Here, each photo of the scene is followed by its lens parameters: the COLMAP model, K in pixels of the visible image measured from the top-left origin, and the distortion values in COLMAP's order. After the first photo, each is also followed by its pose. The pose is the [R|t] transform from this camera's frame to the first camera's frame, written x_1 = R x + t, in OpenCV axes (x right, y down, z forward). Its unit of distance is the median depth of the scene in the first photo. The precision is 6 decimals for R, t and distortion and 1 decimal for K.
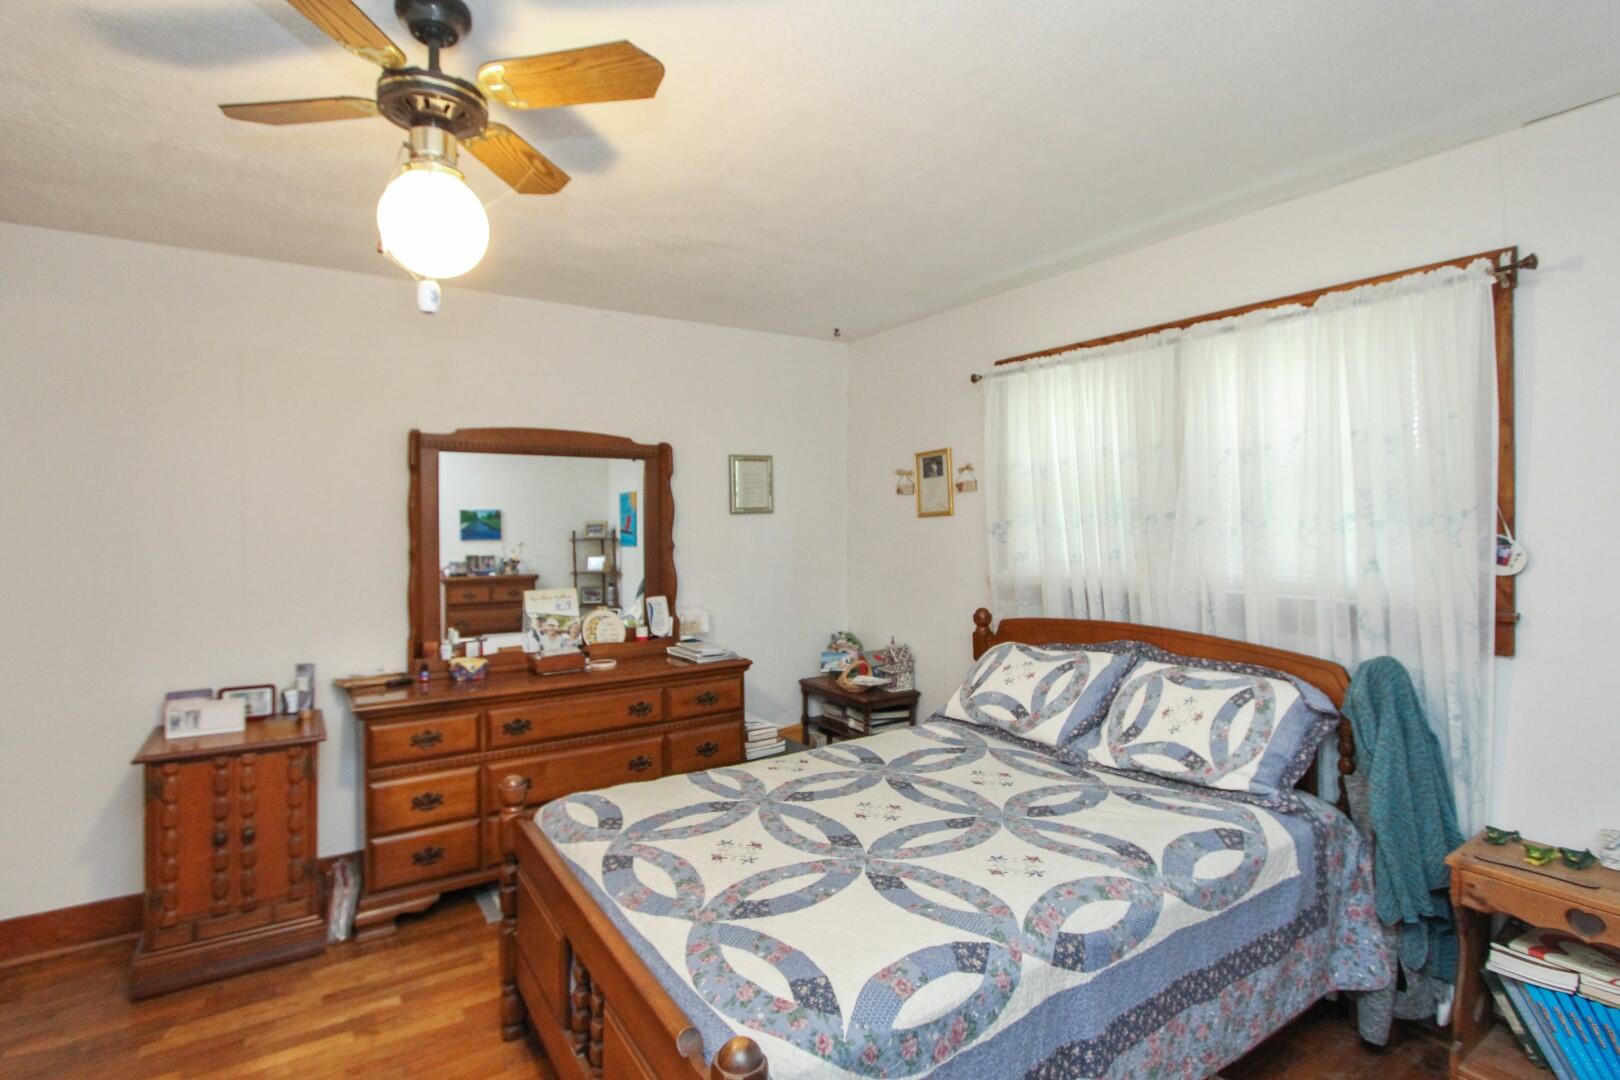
lens RADIAL K [[765.1, 0, 810.2], [0, 765.1, 525.0], [0, 0, 1]] dist [-0.013792, 0.000906]
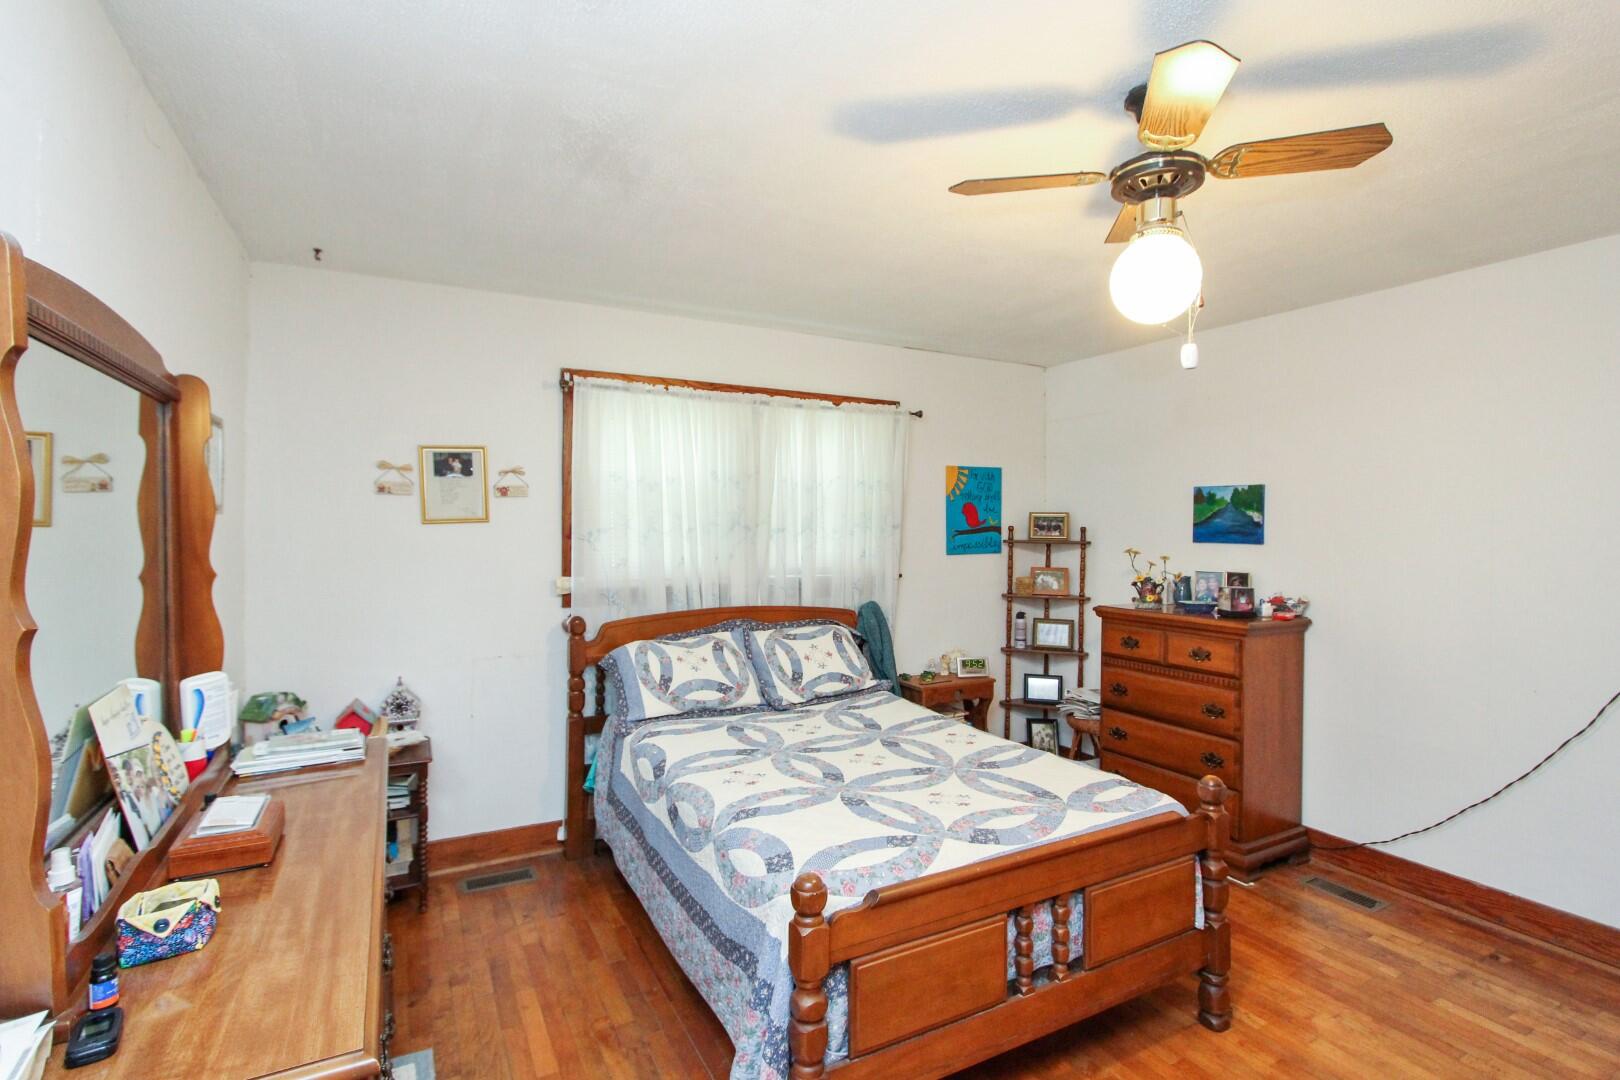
lens RADIAL K [[765.1, 0, 808.6], [0, 765.1, 540.7], [0, 0, 1]] dist [-0.013792, 0.000906]
pose [[0.103342, -0.014488, 0.994540, -1.020747], [0.002634, 0.999894, 0.014293, -0.005159], [-0.994642, 0.001143, 0.103369, 0.838614]]
